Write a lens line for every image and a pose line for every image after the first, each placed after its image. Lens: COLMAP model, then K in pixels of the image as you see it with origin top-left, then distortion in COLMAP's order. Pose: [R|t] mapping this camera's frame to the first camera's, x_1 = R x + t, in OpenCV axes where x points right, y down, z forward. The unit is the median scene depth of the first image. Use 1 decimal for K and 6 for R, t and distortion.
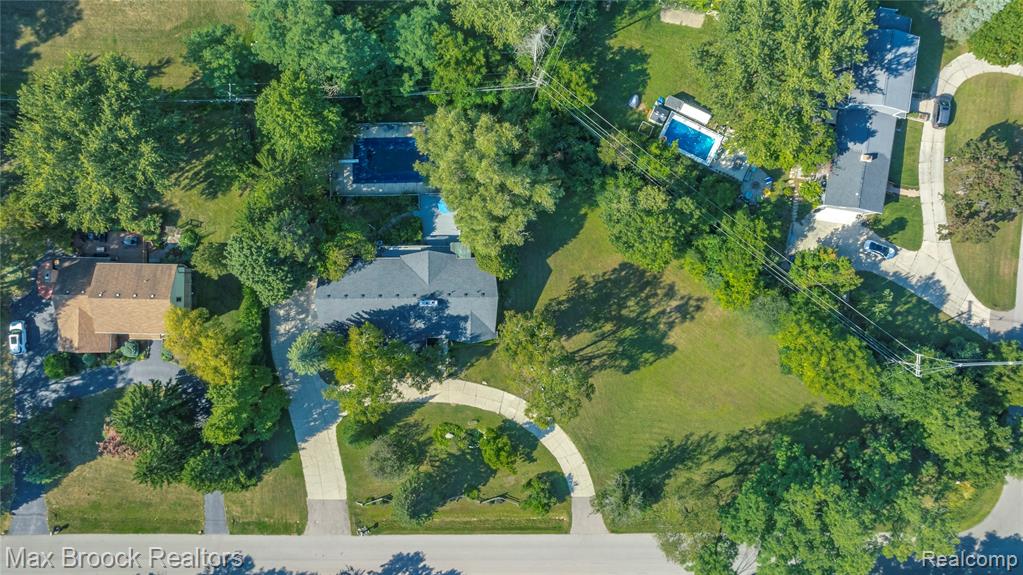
lens RADIAL K [[710.2, 0, 511.5], [0, 710.2, 287.5], [0, 0, 1]] dist [-0.029349, -0.002825]
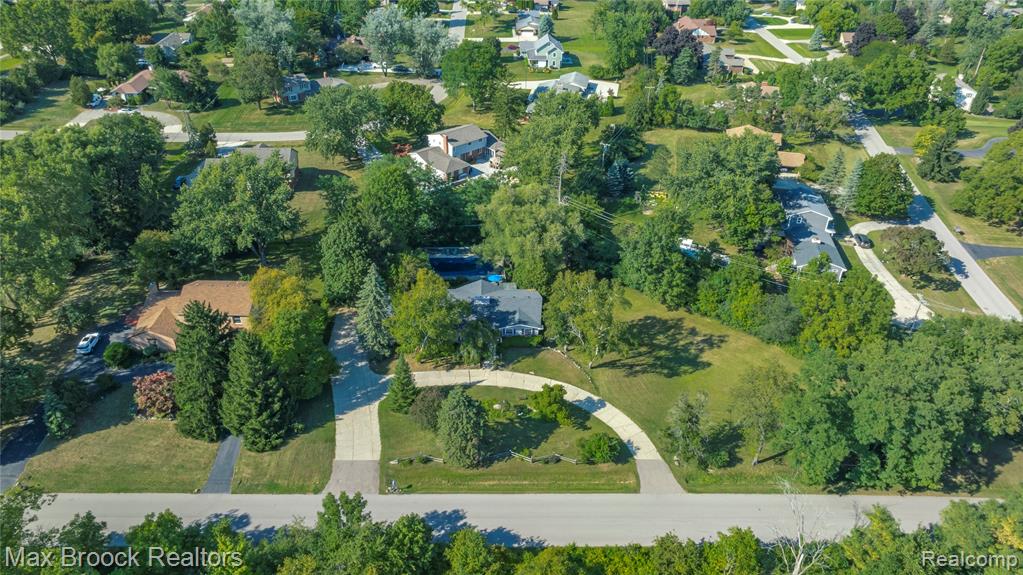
lens RADIAL K [[723.8, 0, 511.5], [0, 723.8, 287.5], [0, 0, 1]] dist [-0.024407, 0.003817]
pose [[0.999821, -0.001863, 0.018804, -0.085373], [0.016926, 0.530643, -0.847426, 0.943190], [-0.008399, 0.847593, 0.530580, 0.342478]]
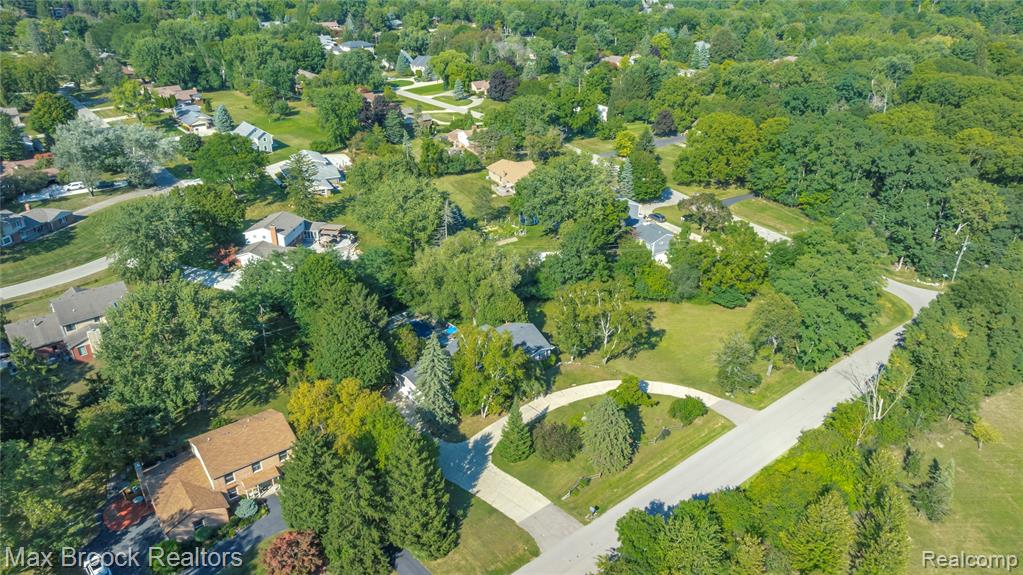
lens RADIAL K [[710.2, 0, 511.5], [0, 710.2, 287.5], [0, 0, 1]] dist [-0.029349, -0.002825]
pose [[0.775527, -0.283868, 0.563895, -0.690077], [0.631301, 0.342736, -0.695695, 0.786232], [0.004218, 0.895517, 0.445008, 0.367572]]
